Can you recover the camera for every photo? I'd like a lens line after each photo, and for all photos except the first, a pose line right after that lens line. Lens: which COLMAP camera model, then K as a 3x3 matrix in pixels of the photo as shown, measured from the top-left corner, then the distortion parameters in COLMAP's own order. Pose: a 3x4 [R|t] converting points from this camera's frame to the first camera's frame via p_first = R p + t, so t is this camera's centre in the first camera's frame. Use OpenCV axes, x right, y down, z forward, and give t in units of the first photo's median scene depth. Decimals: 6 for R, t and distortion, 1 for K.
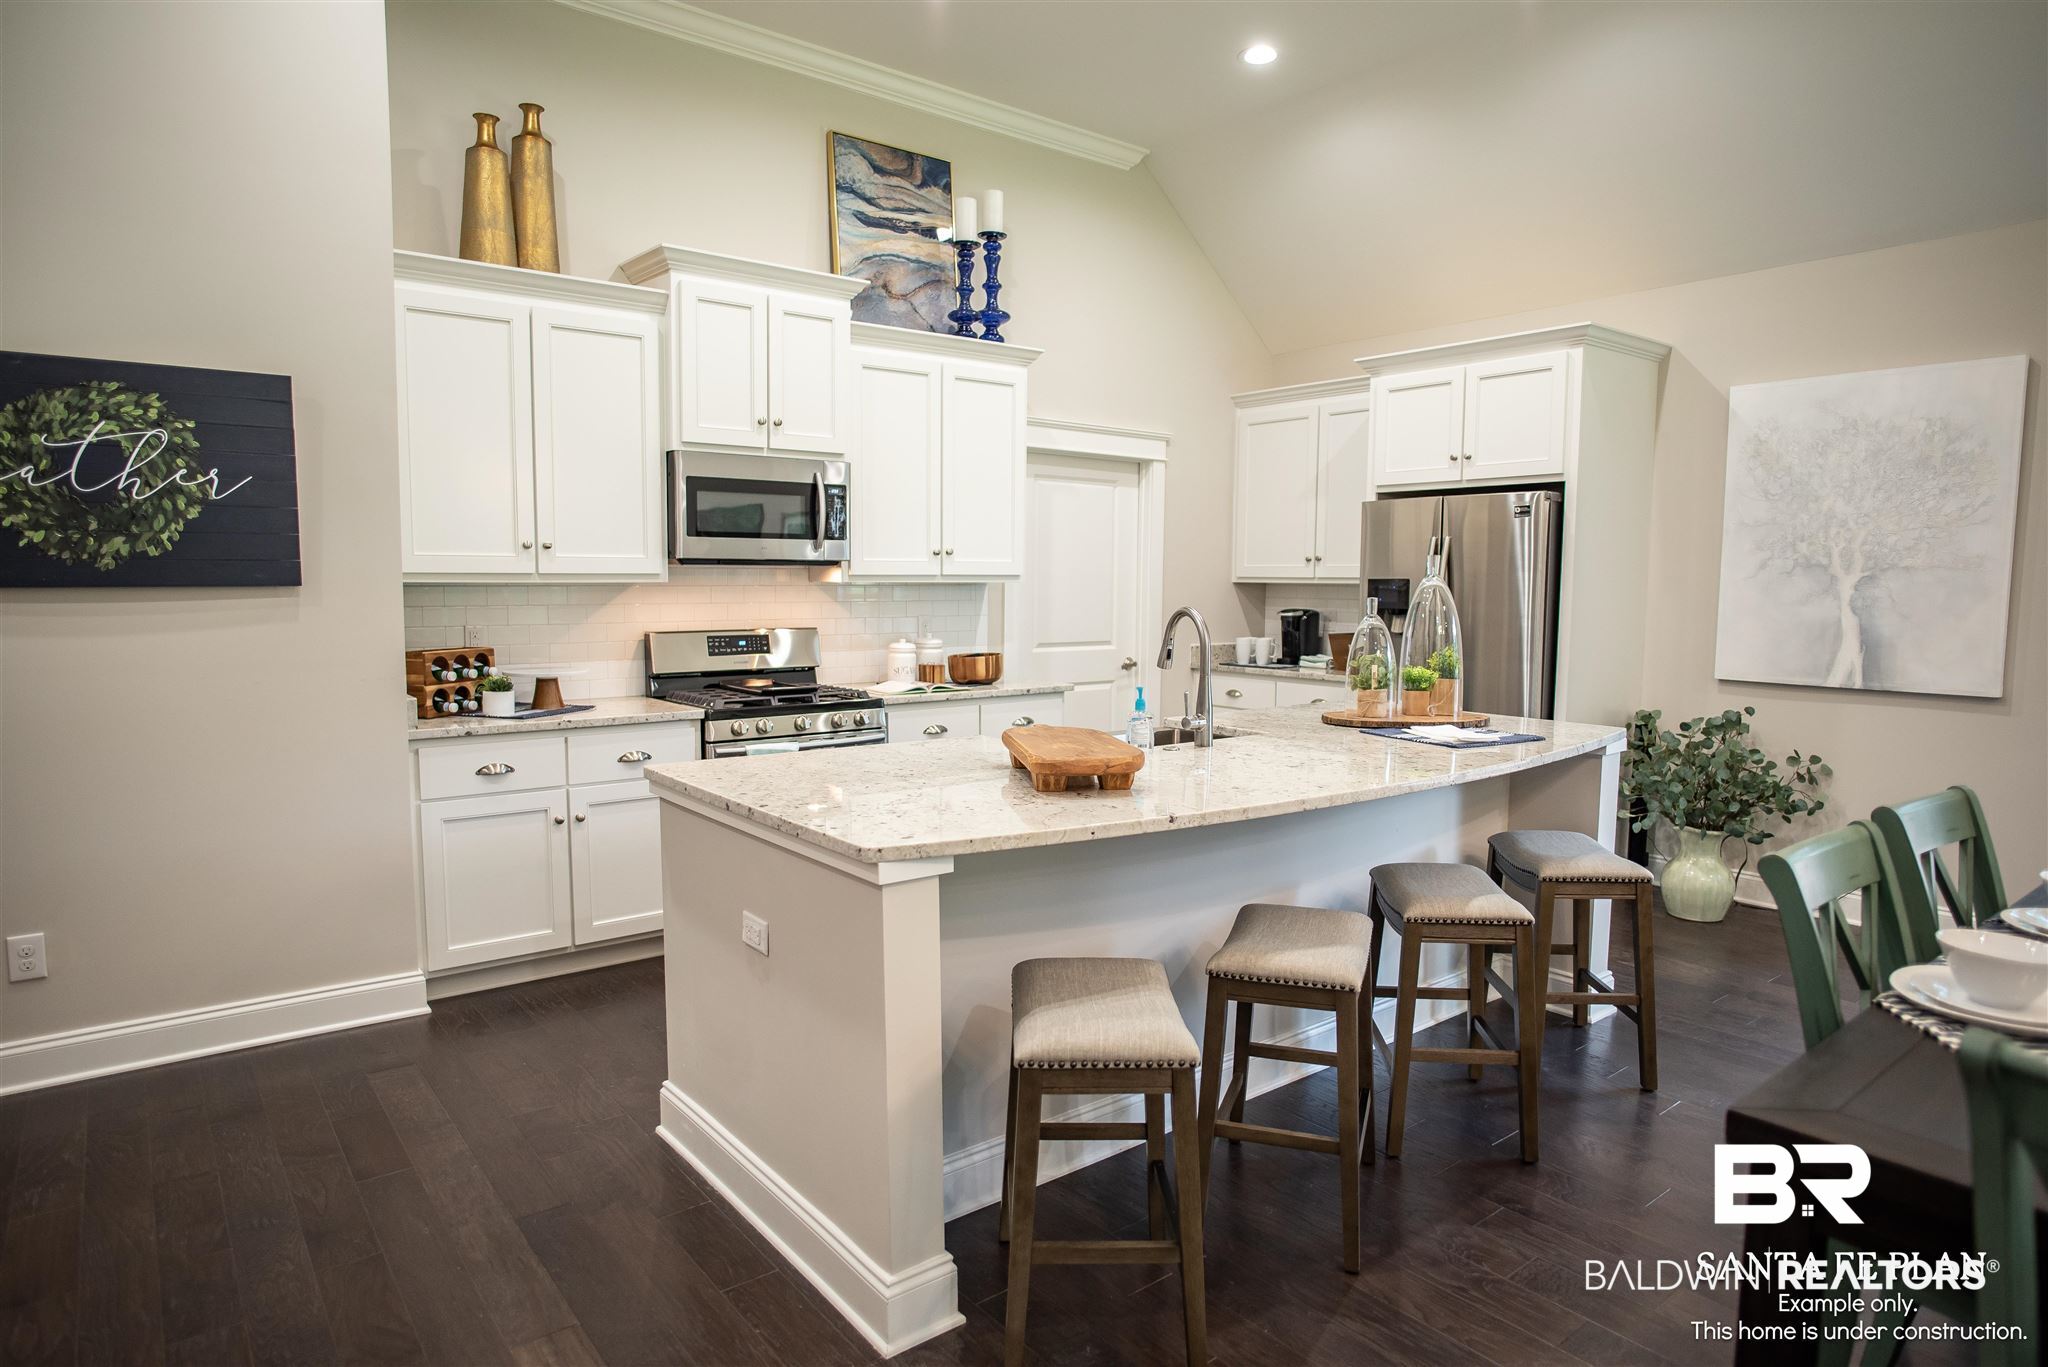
lens RADIAL K [[1175.0, 0, 1022.2], [0, 1175.0, 679.5], [0, 0, 1]] dist [-0.004277, -0.000176]
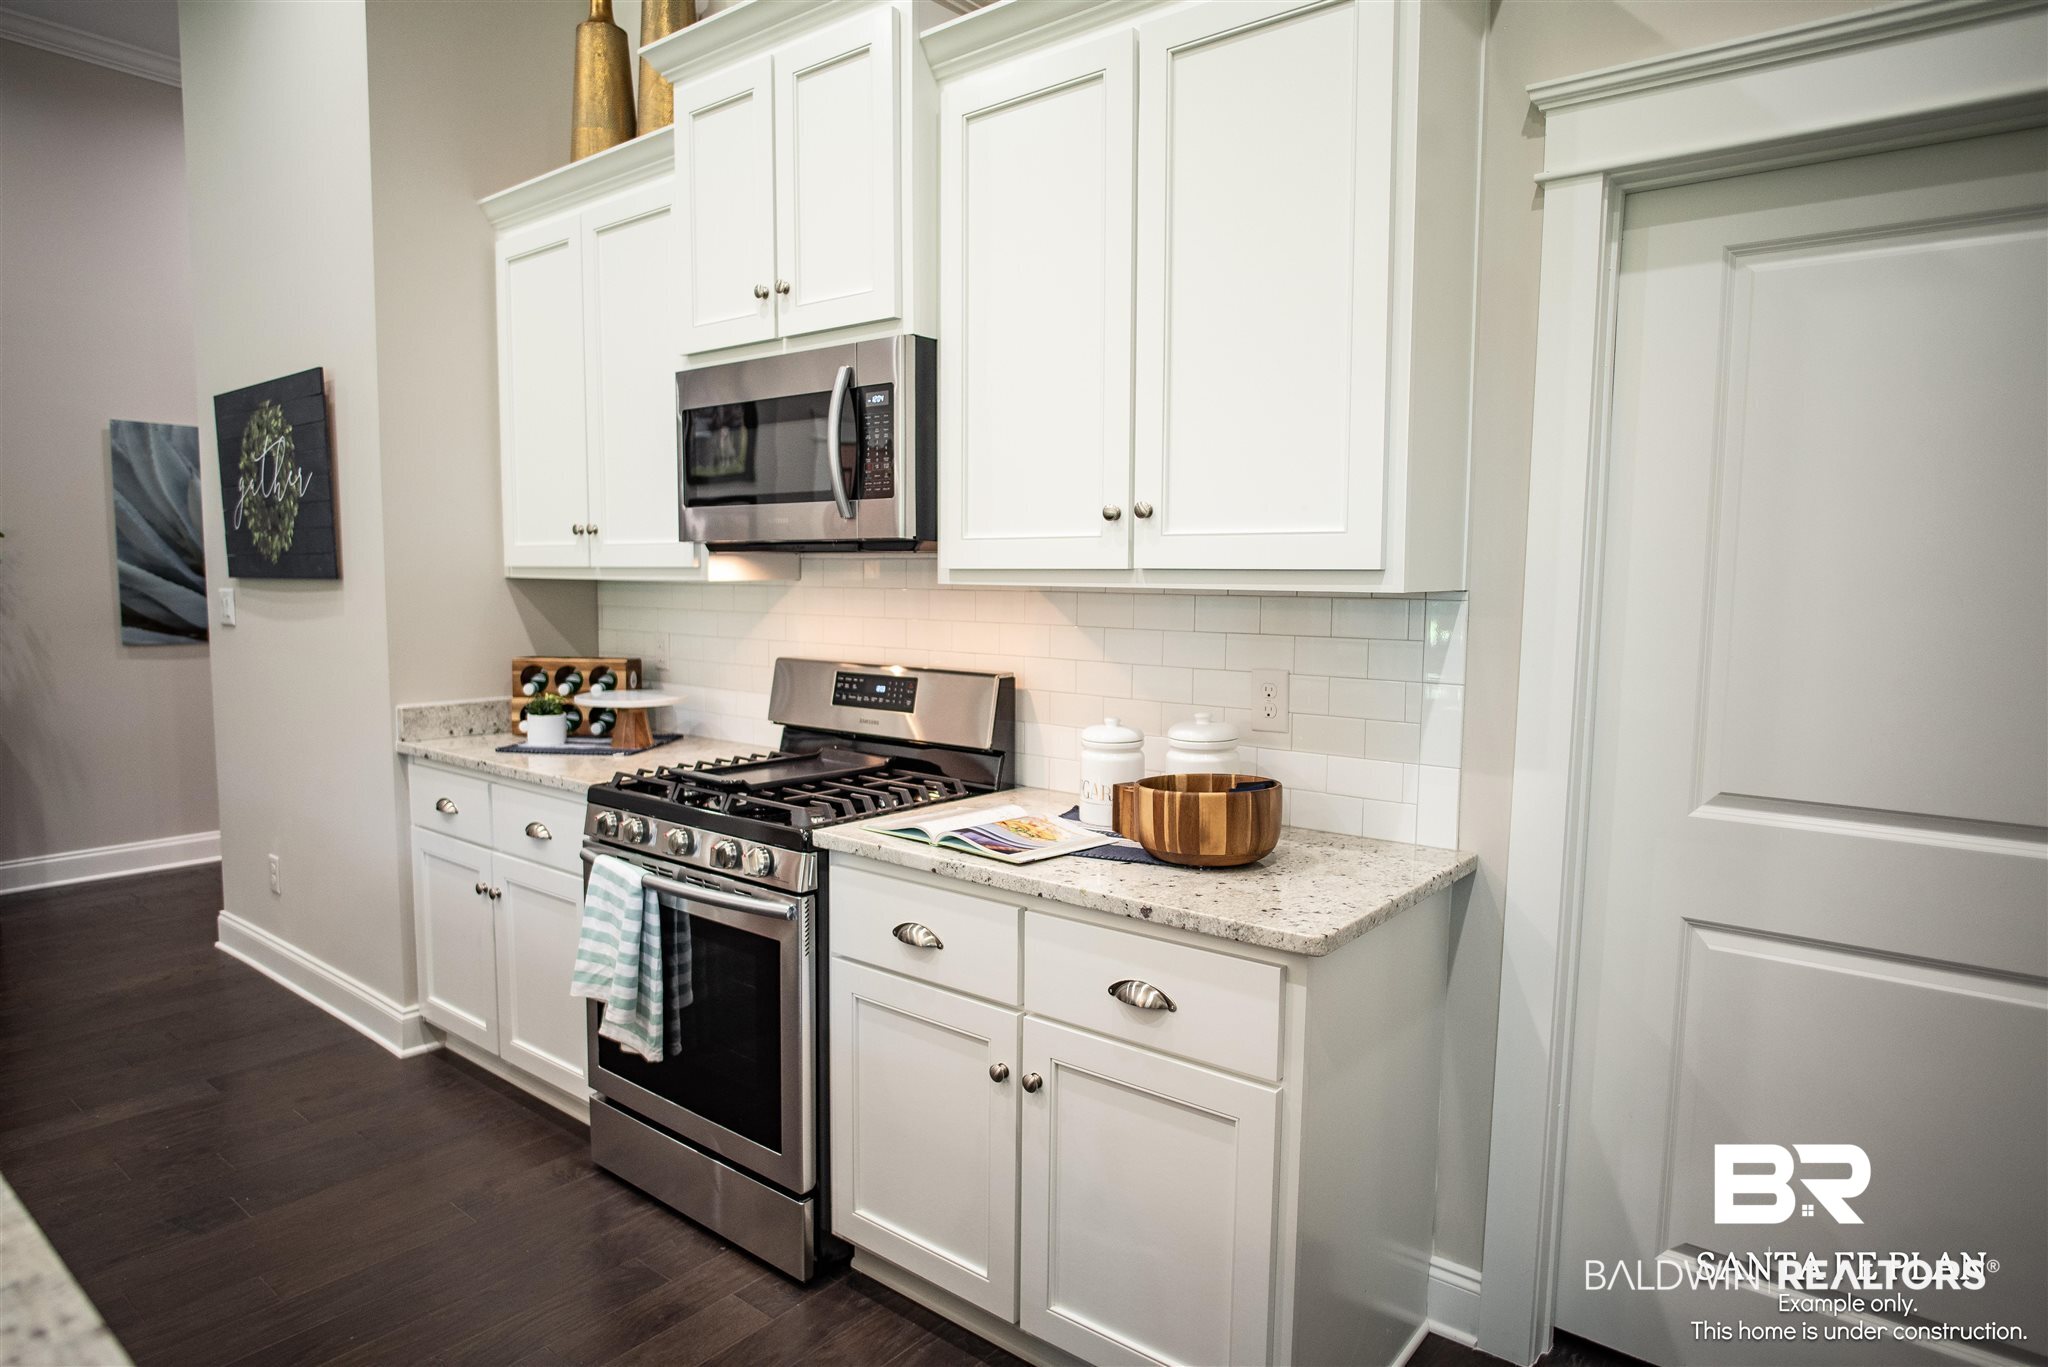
lens RADIAL K [[1175.0, 0, 1022.2], [0, 1175.0, 692.1], [0, 0, 1]] dist [-0.004277, -0.000176]
pose [[0.221408, 0.093722, -0.970667, 0.335548], [-0.089192, 0.993145, 0.075547, -0.079228], [0.971094, 0.069849, 0.228249, 0.938434]]
